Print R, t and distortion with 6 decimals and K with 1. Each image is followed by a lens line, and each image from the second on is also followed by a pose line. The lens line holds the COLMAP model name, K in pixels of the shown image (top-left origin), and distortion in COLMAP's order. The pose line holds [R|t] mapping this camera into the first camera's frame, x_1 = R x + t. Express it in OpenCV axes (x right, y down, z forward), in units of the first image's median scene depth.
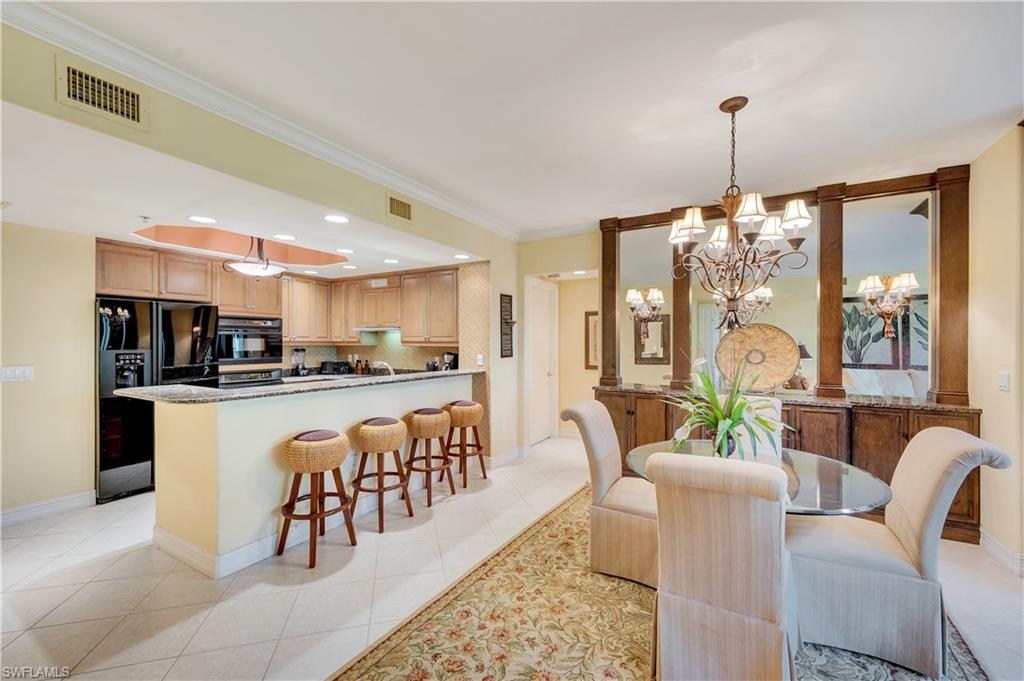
lens RADIAL K [[412.1, 0, 511.3], [0, 412.1, 342.9], [0, 0, 1]] dist [-0.000432, -0.000760]
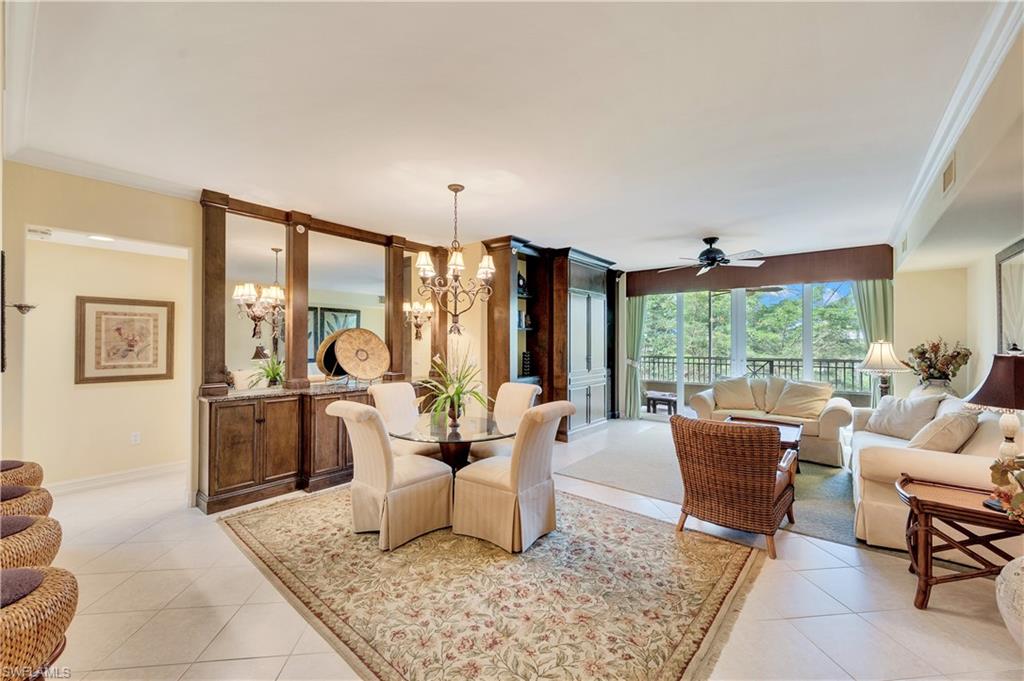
lens RADIAL K [[412.1, 0, 513.0], [0, 412.1, 343.7], [0, 0, 1]] dist [-0.000432, -0.000760]
pose [[0.150809, -0.005153, 0.988549, -0.525362], [-0.000025, 0.999986, 0.005216, -0.005167], [-0.988563, -0.000811, 0.150807, 0.317102]]
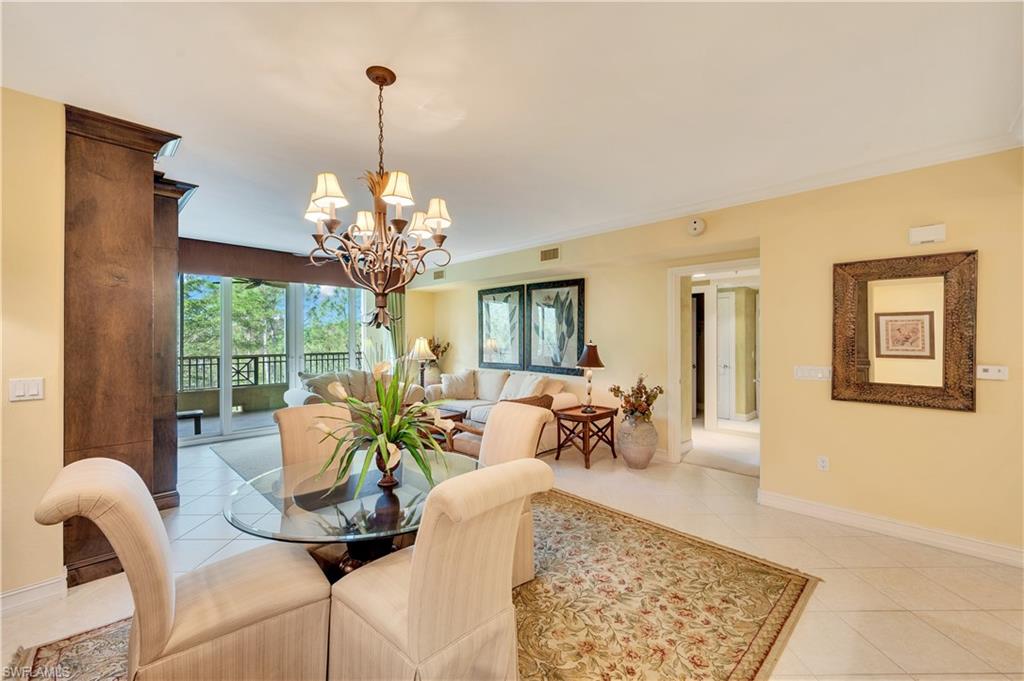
lens RADIAL K [[412.1, 0, 514.5], [0, 412.1, 338.7], [0, 0, 1]] dist [-0.000432, -0.000760]
pose [[-0.970958, -0.004184, 0.239215, 0.028132], [-0.004037, 0.999991, 0.001106, -0.005807], [-0.239218, 0.000108, -0.970966, 1.011005]]
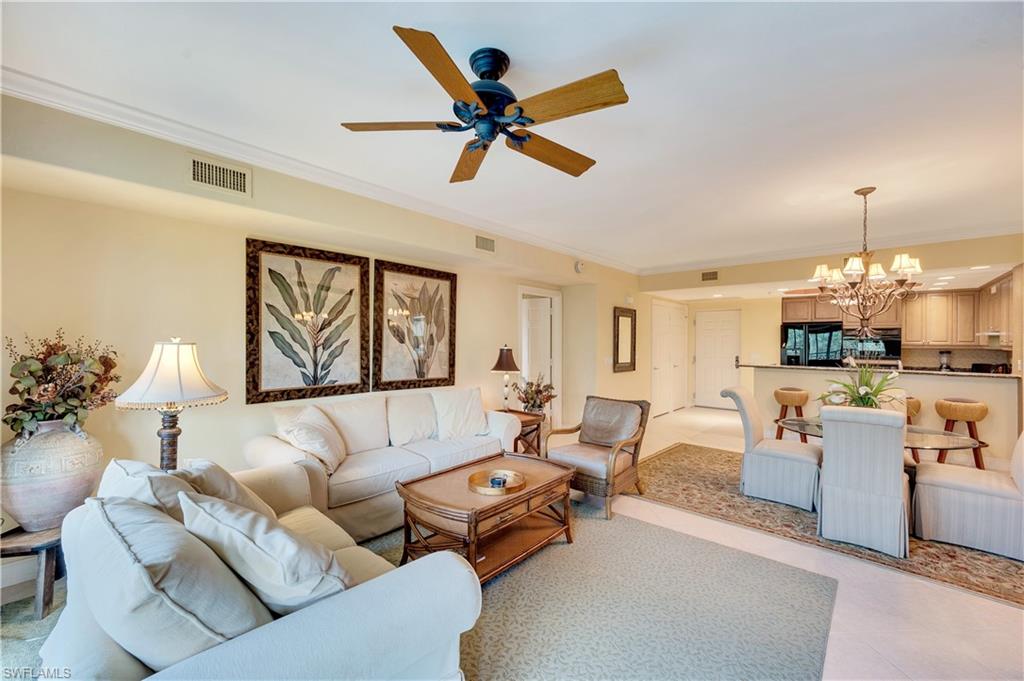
lens RADIAL K [[412.1, 0, 513.8], [0, 412.1, 342.7], [0, 0, 1]] dist [-0.000432, -0.000760]
pose [[-0.202524, -0.000902, -0.979277, 1.296455], [-0.005385, 0.999985, 0.000192, -0.005966], [0.979263, 0.005312, -0.202526, 0.024089]]
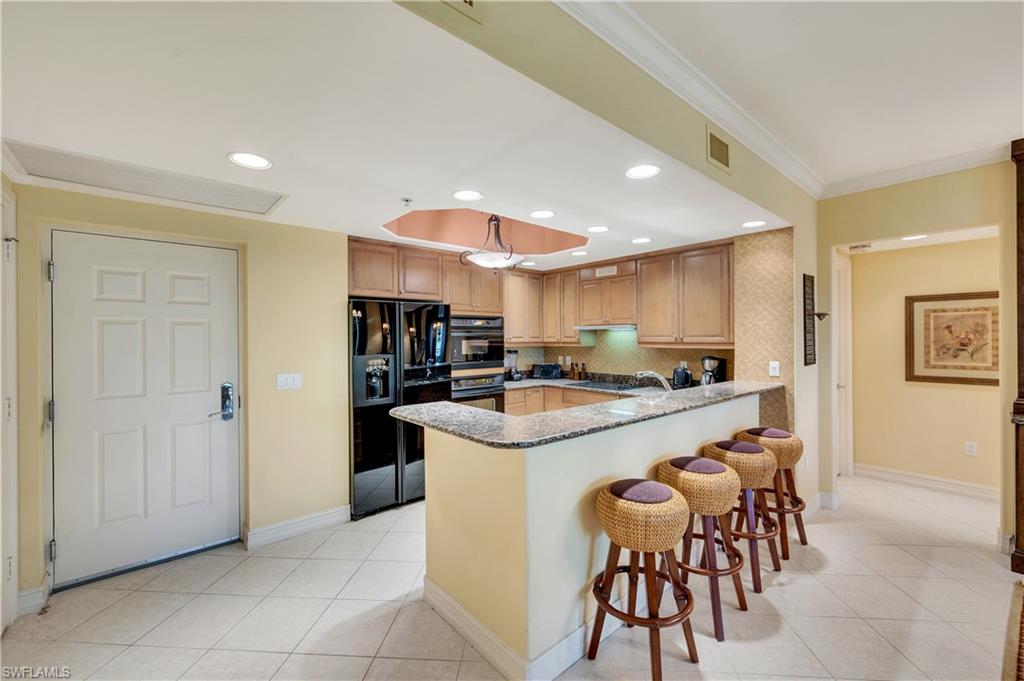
lens RADIAL K [[412.1, 0, 511.8], [0, 412.1, 339.3], [0, 0, 1]] dist [-0.000432, -0.000760]
pose [[0.944015, -0.006148, -0.329844, -0.307826], [0.007272, 0.999971, 0.002173, -0.016120], [0.329821, -0.004450, 0.944033, 0.207108]]
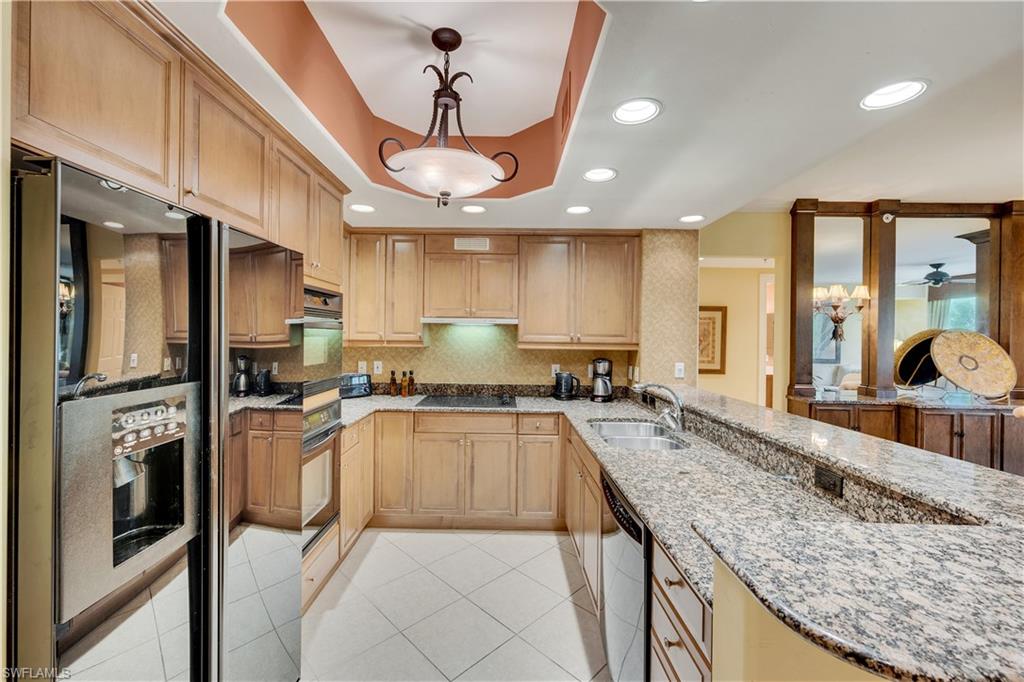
lens RADIAL K [[412.1, 0, 495.0], [0, 412.1, 332.3], [0, 0, 1]] dist [-0.000432, -0.000760]
pose [[0.876875, 0.012485, 0.480556, -0.787520], [-0.010693, 0.999922, -0.006466, -0.017207], [-0.480599, 0.000531, 0.876940, 0.614532]]
